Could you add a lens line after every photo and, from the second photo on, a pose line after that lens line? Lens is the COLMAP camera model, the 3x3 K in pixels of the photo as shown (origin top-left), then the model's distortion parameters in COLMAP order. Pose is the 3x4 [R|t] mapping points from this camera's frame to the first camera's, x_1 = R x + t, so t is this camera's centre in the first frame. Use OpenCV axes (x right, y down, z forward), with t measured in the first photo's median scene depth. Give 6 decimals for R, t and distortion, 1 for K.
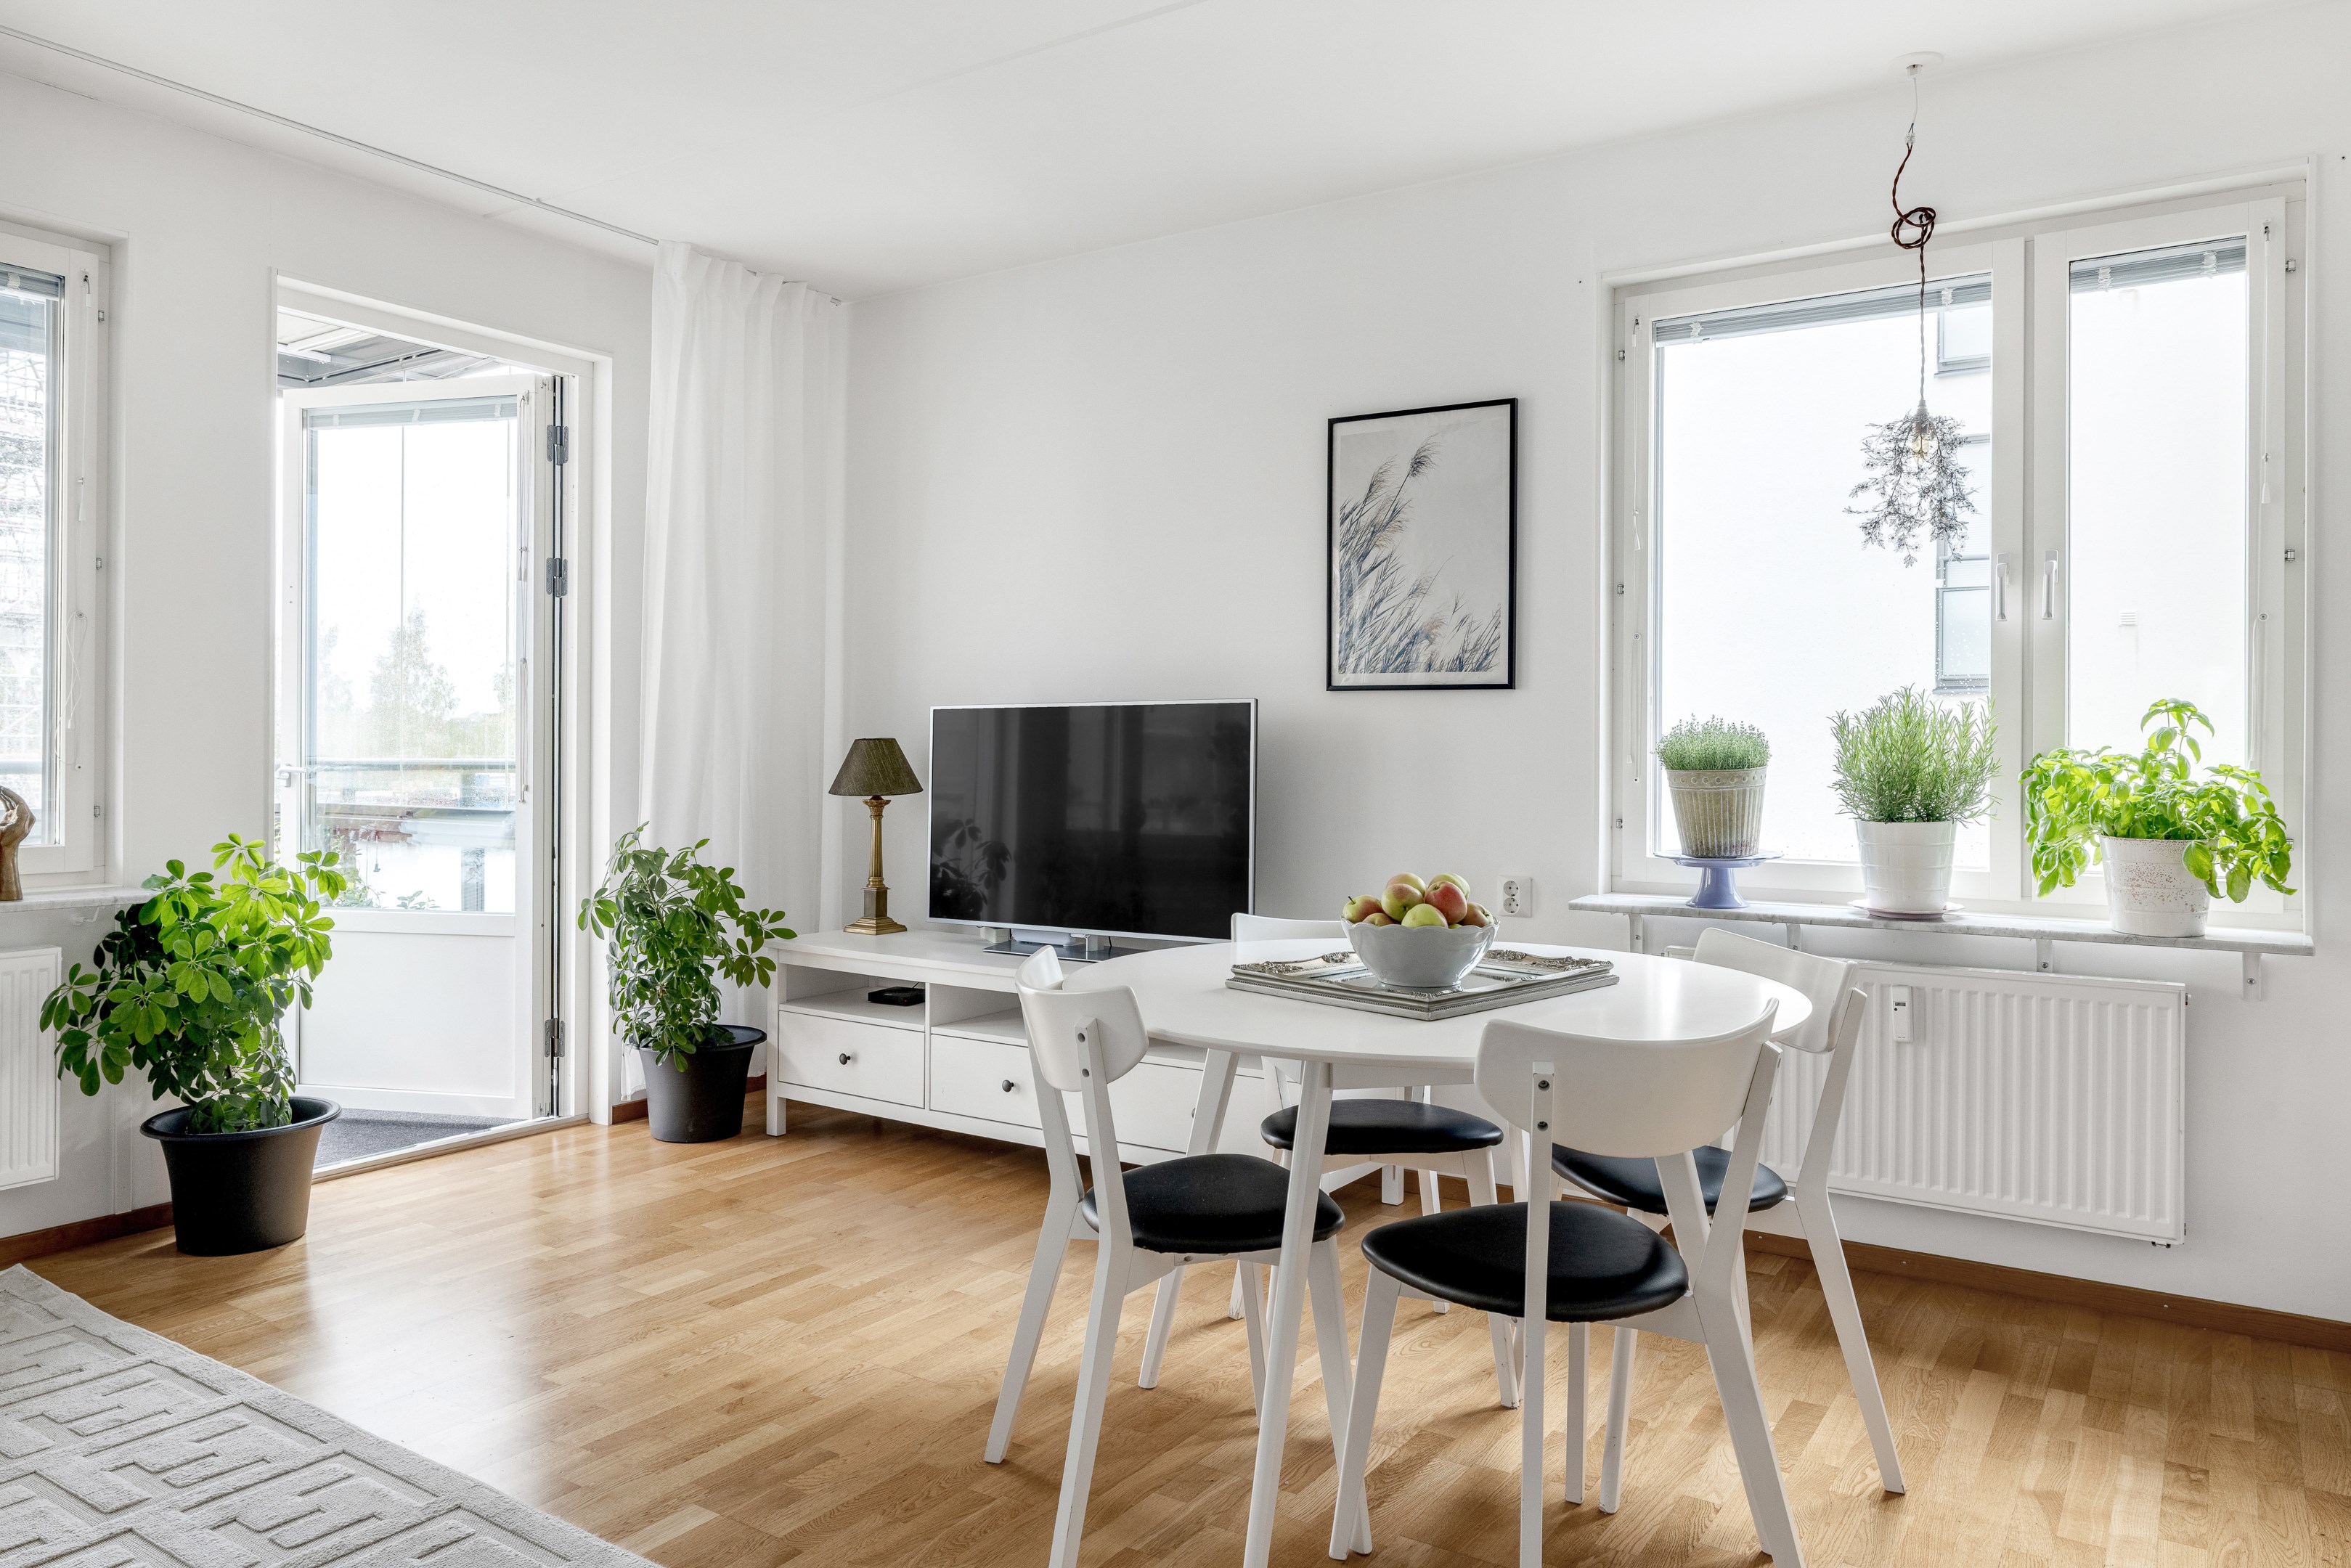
lens RADIAL K [[1578.4, 0, 1163.7], [0, 1578.4, 747.0], [0, 0, 1]] dist [-0.001263, -0.002935]
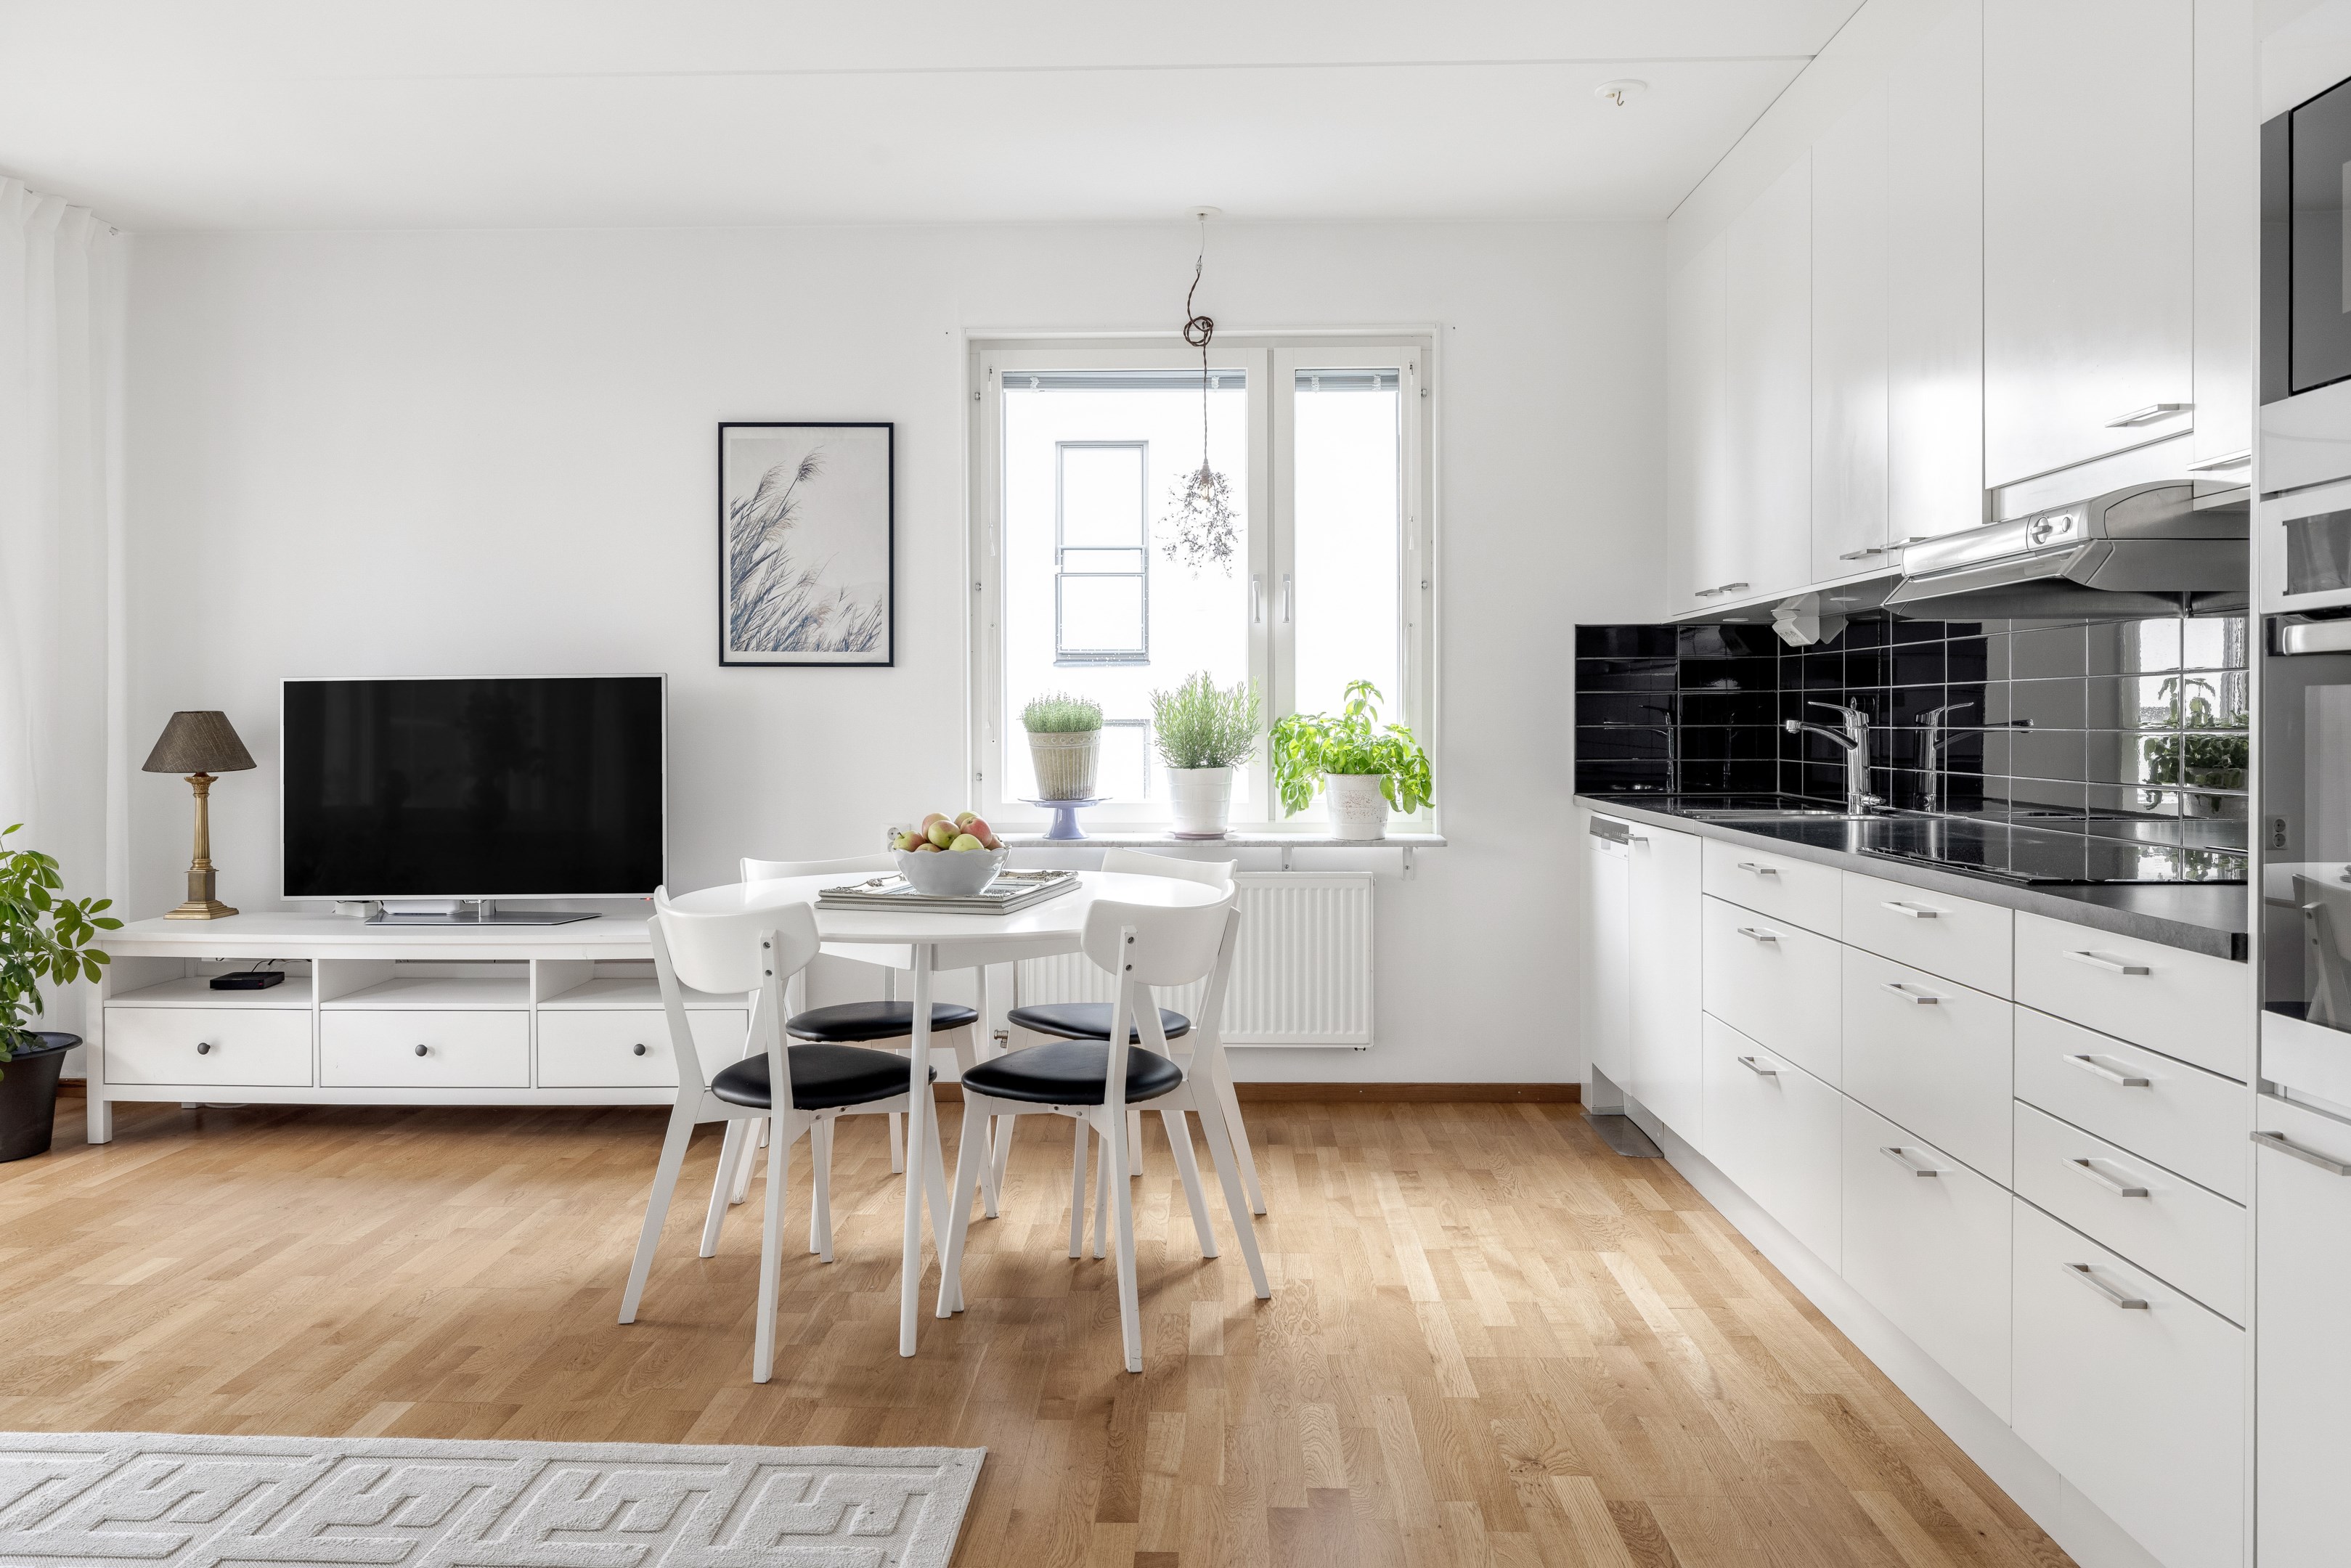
lens RADIAL K [[1651.0, 0, 1168.7], [0, 1651.0, 737.5], [0, 0, 1]] dist [-0.008864, 0.005310]
pose [[0.845692, -0.014232, 0.533481, -0.302466], [0.006824, 0.999851, 0.015856, -0.001906], [-0.533627, -0.009769, 0.845664, -0.186776]]
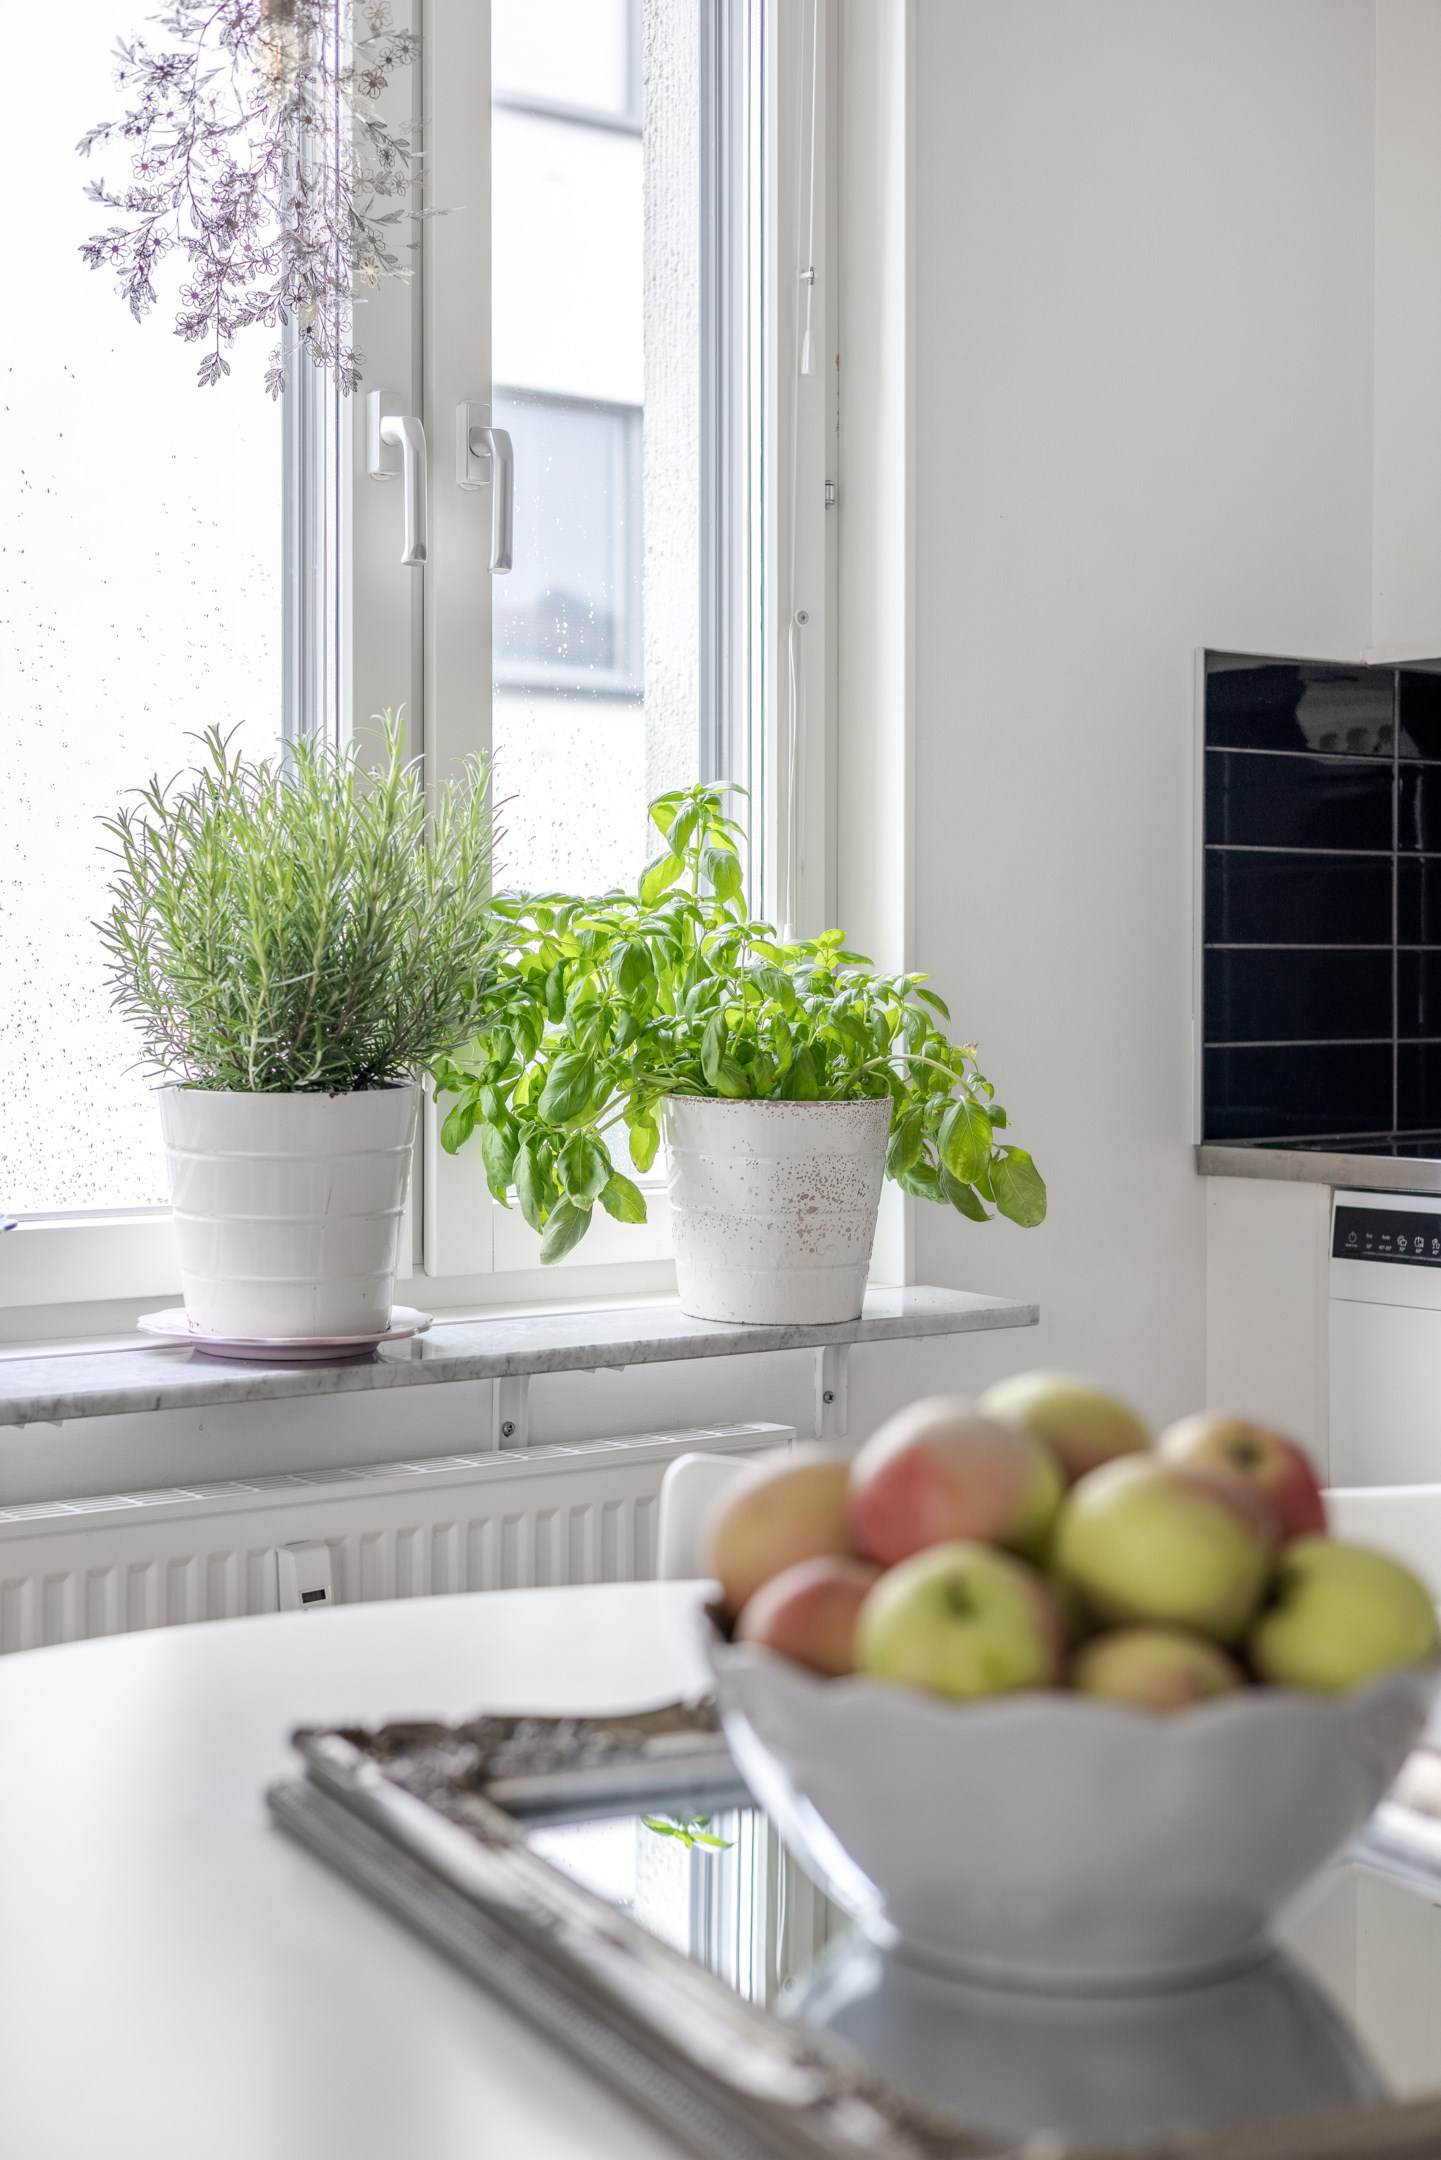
lens RADIAL K [[3042.1, 0, 720.9], [0, 3042.1, 1073.1], [0, 0, 1]] dist [-0.028327, 0.000000]
pose [[0.298718, -0.035849, 0.953668, -0.158560], [0.000507, 0.999300, 0.037406, 0.016596], [-0.954341, -0.010691, 0.298527, 0.672544]]
